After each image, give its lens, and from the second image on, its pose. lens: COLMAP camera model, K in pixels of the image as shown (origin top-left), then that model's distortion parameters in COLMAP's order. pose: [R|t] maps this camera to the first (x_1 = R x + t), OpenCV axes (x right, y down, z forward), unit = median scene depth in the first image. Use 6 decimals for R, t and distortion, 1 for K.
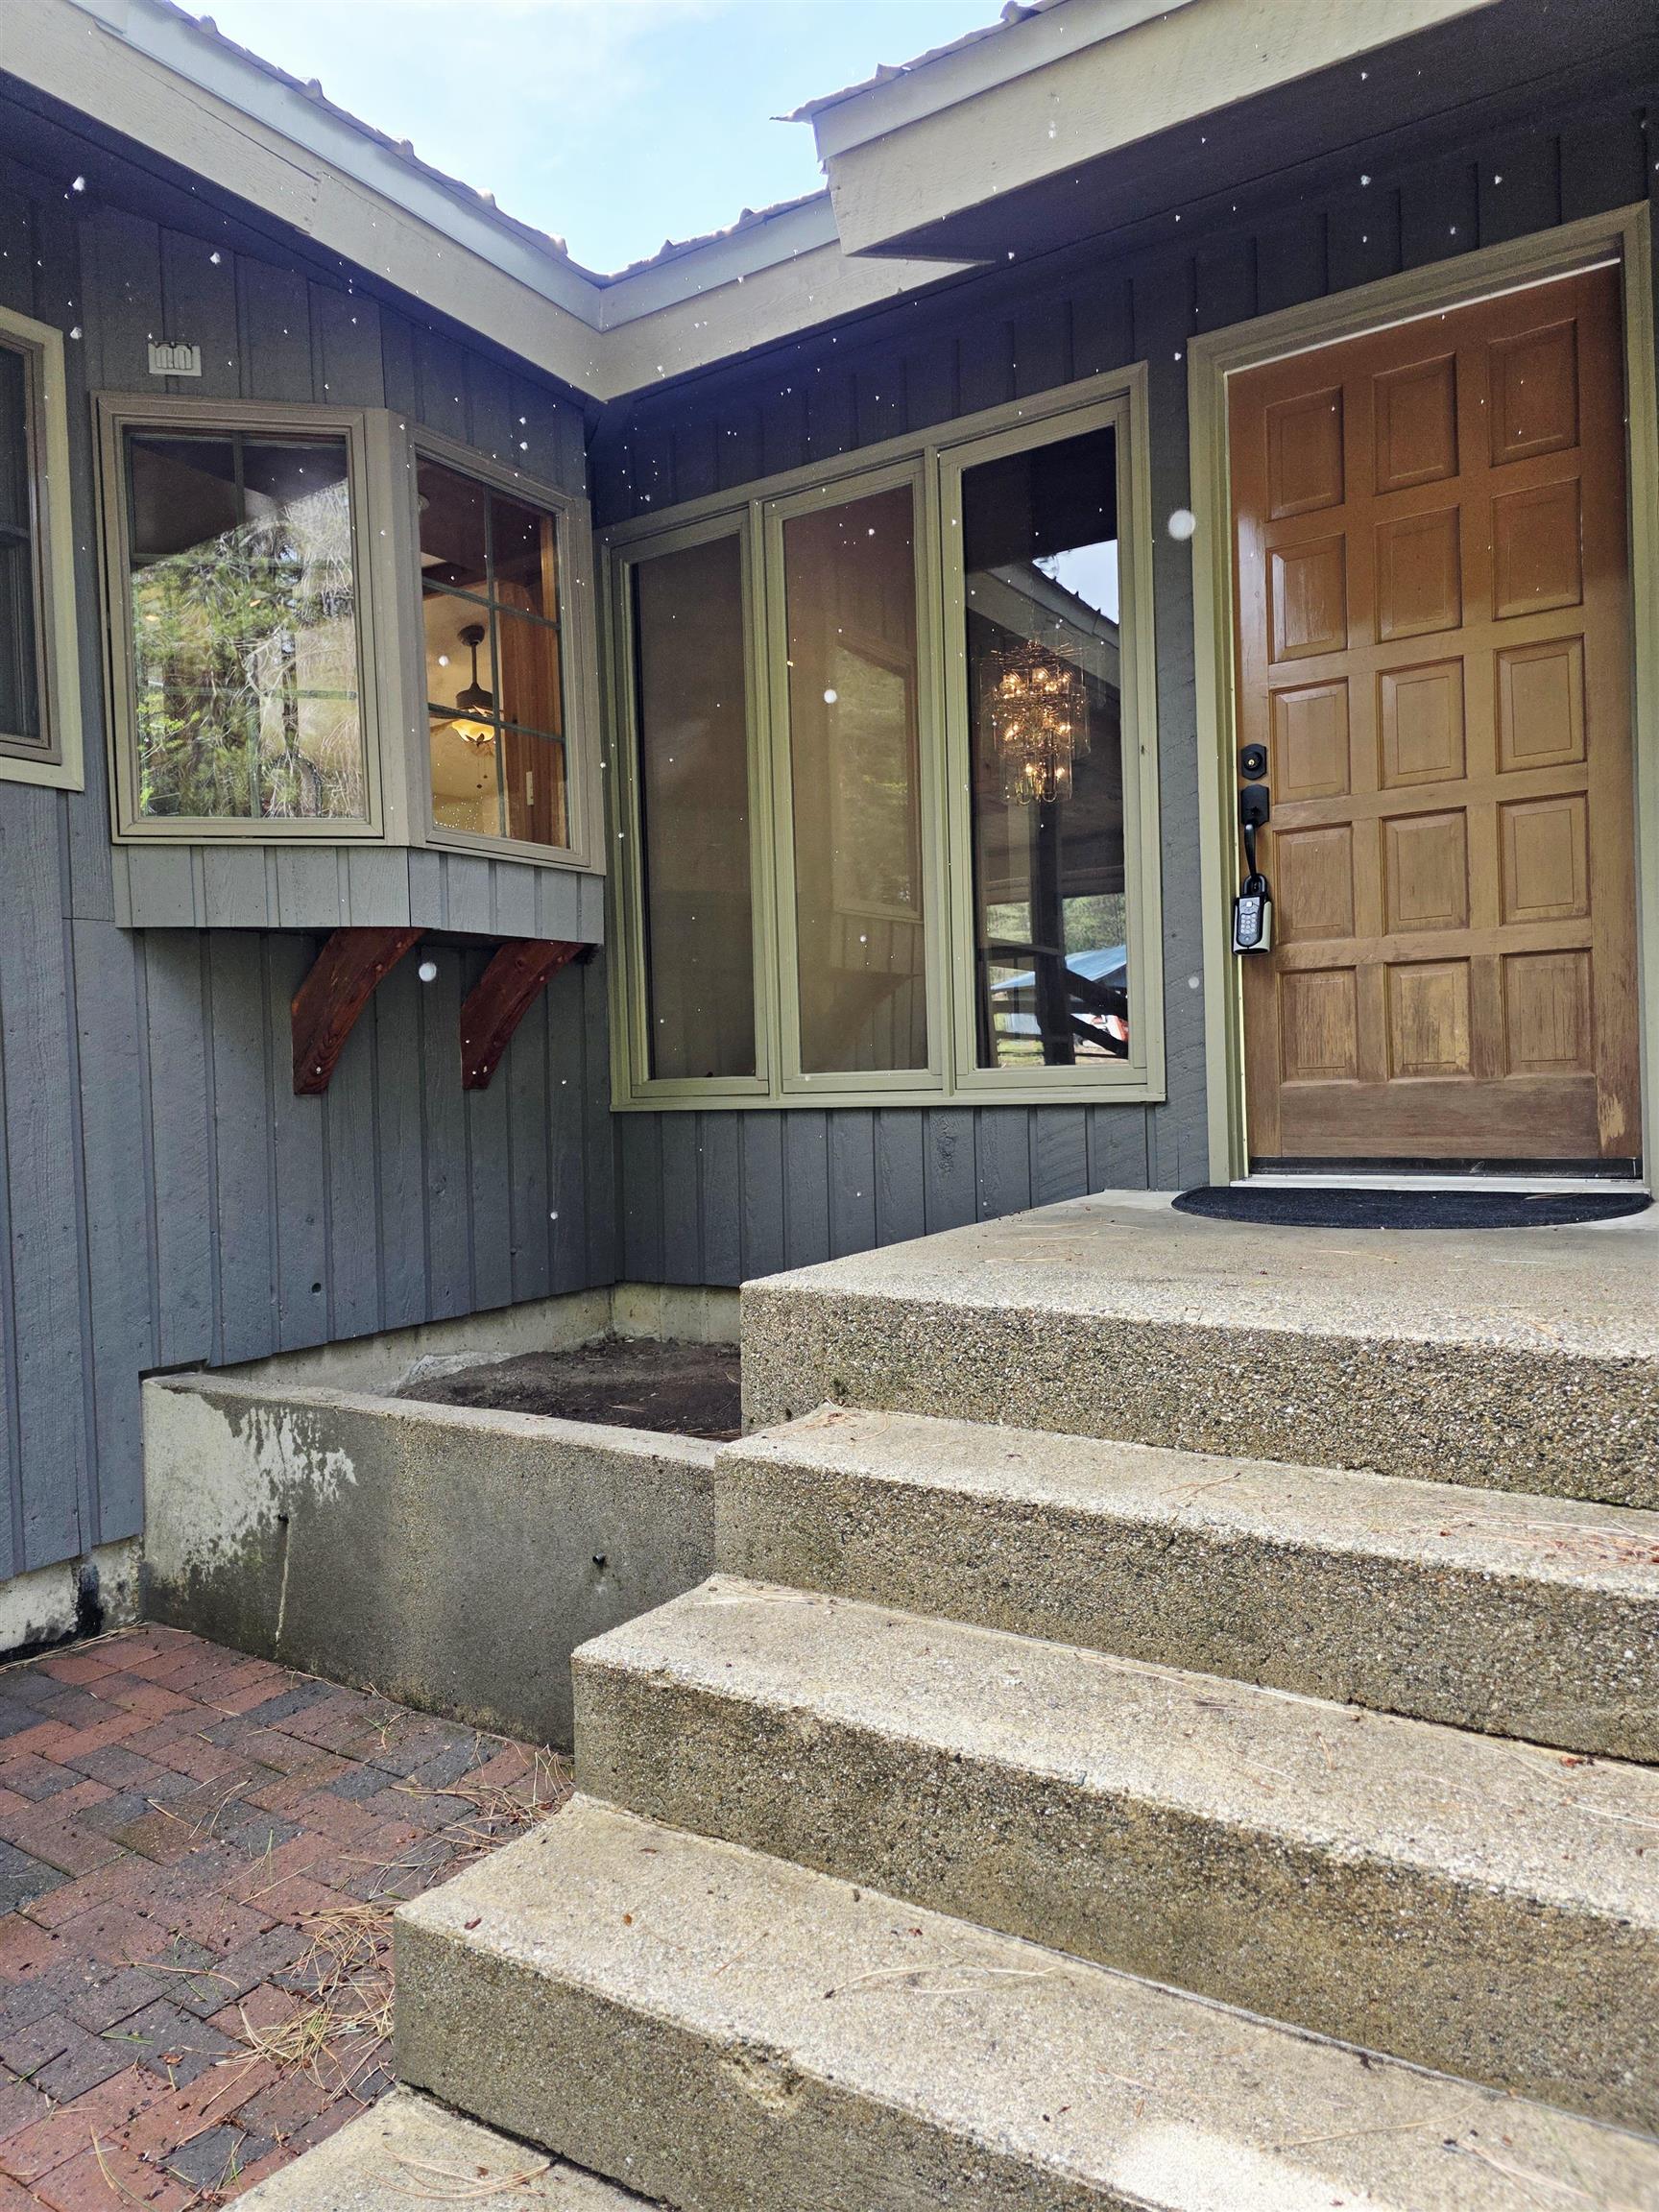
lens RADIAL K [[1478.0, 0, 825.1], [0, 1478.0, 1098.0], [0, 0, 1]] dist [0.054953, -0.042196]
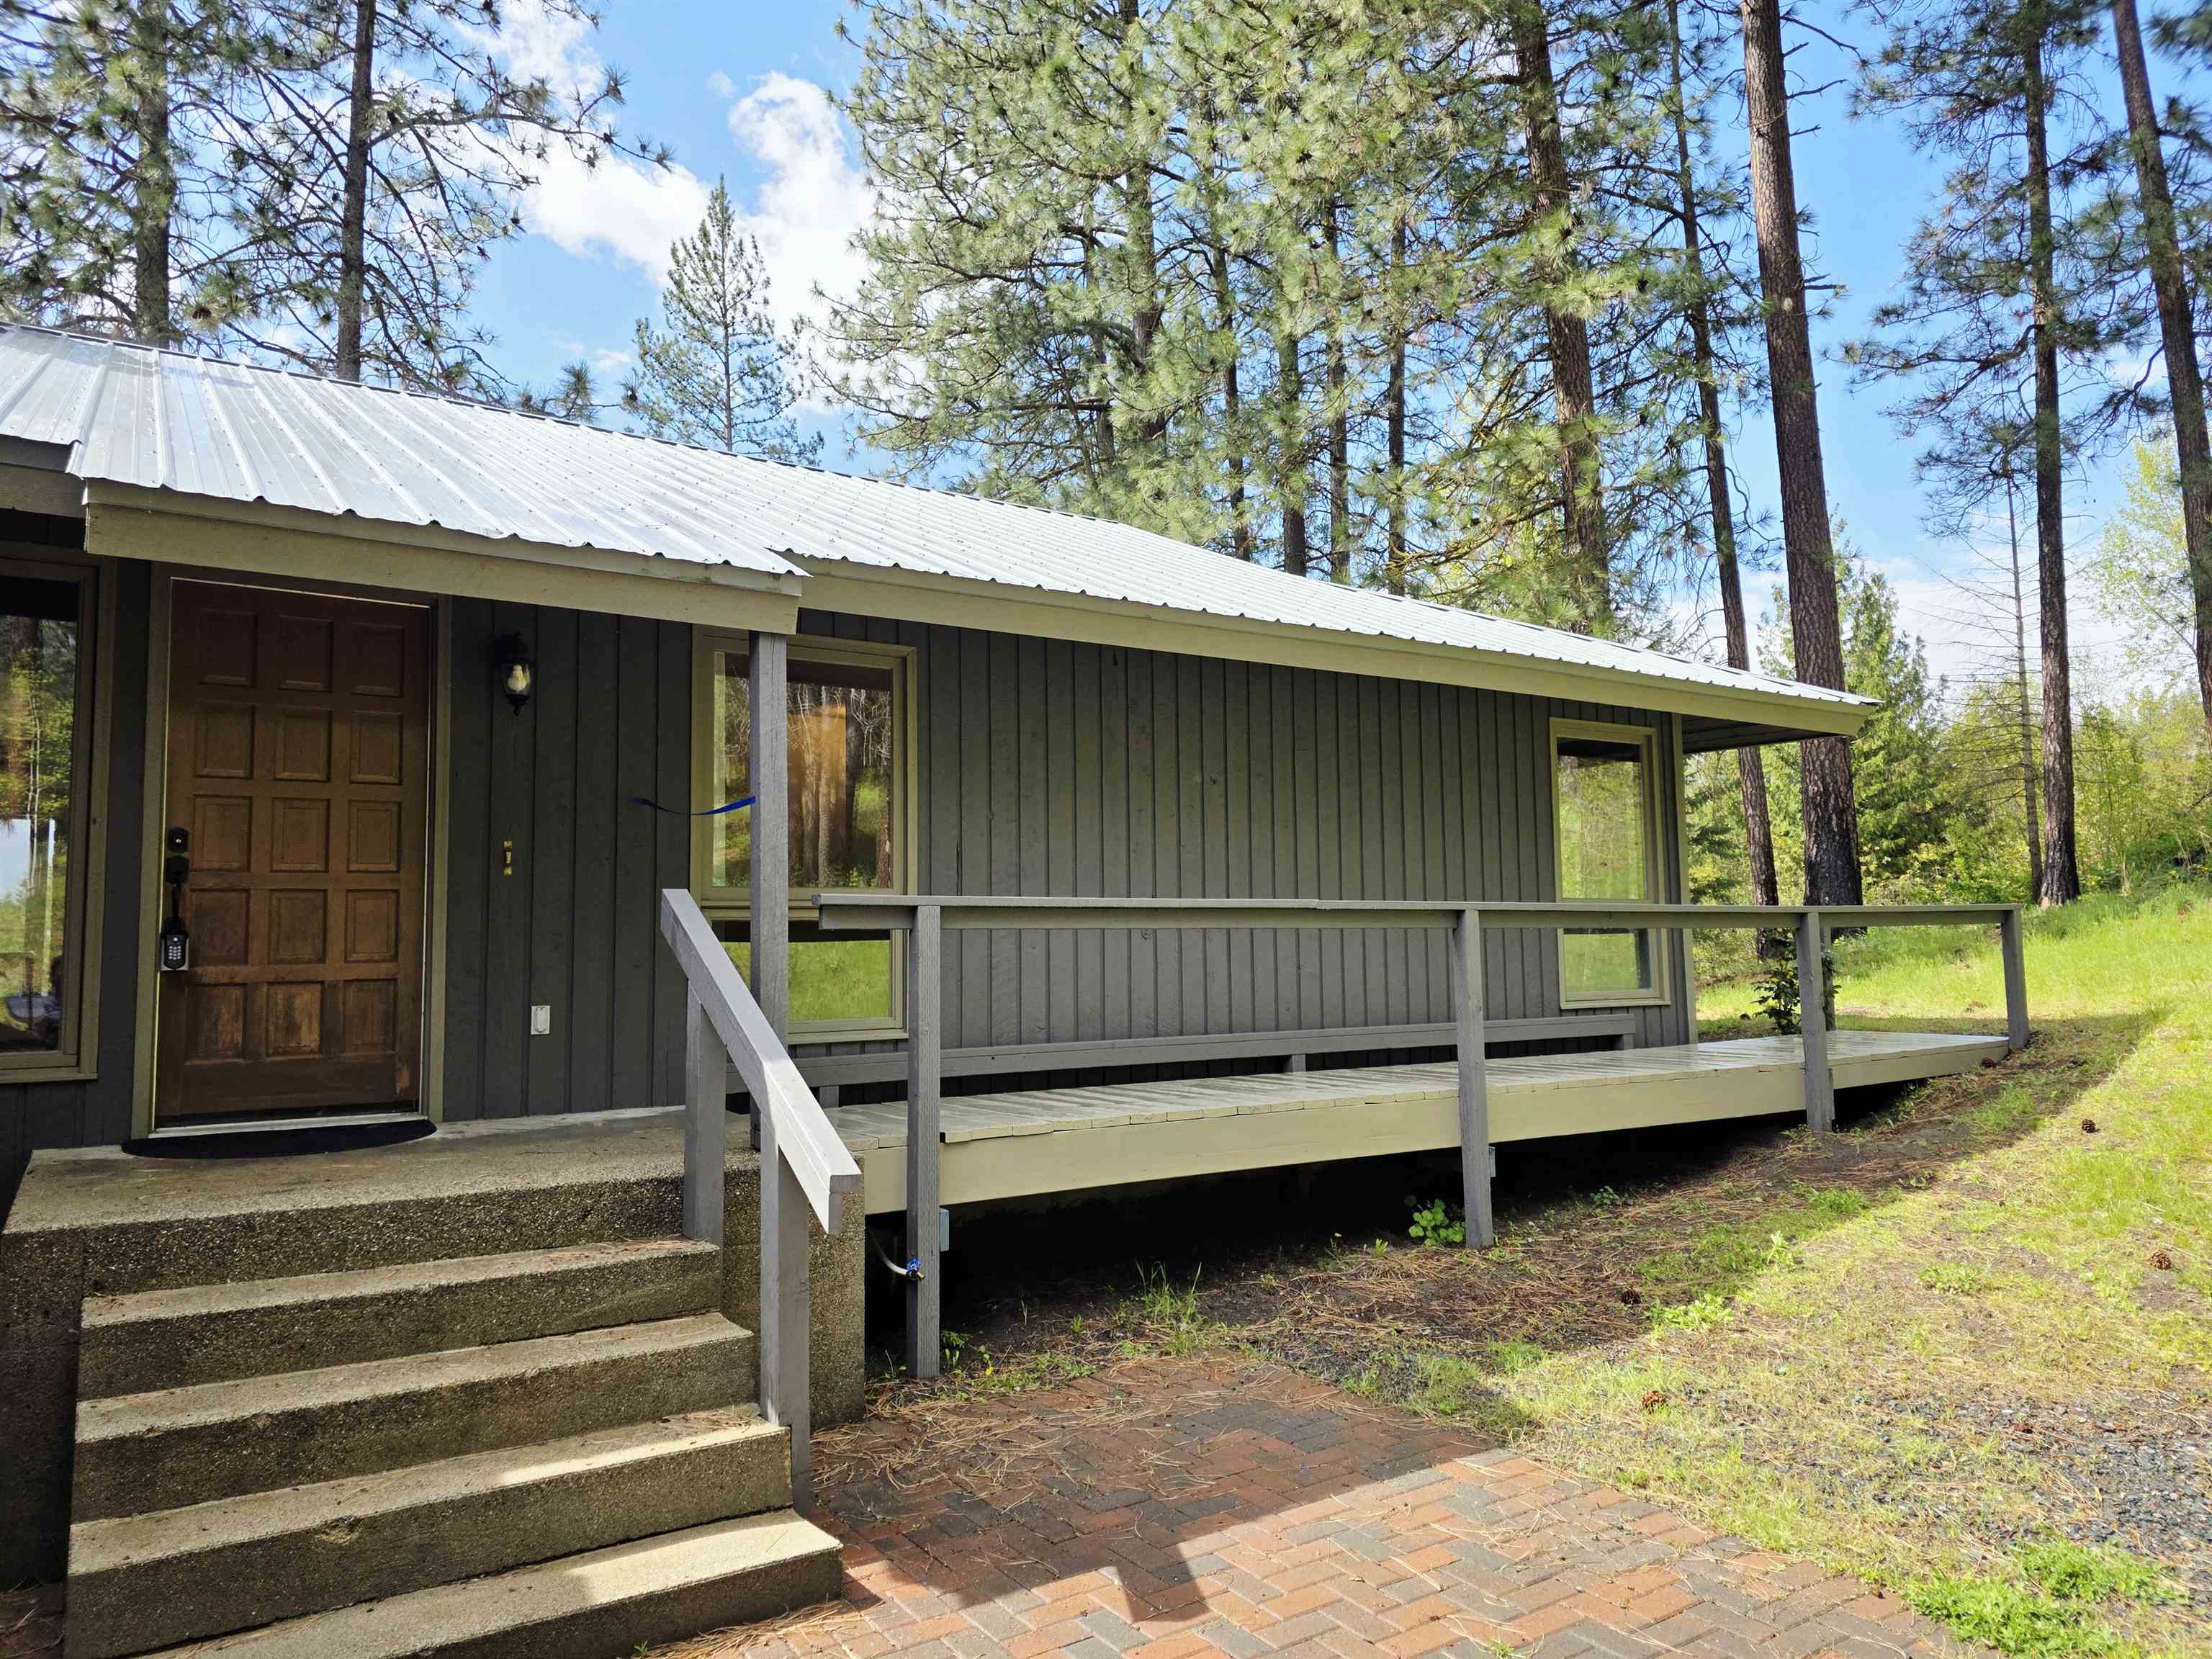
lens RADIAL K [[1478.0, 0, 1103.5], [0, 1478.0, 829.0], [0, 0, 1]] dist [0.054953, -0.042196]
pose [[0.400647, 0.100668, 0.910686, -0.767602], [0.009264, 0.993450, -0.113893, -0.068393], [-0.916186, 0.054068, 0.397090, -0.461751]]
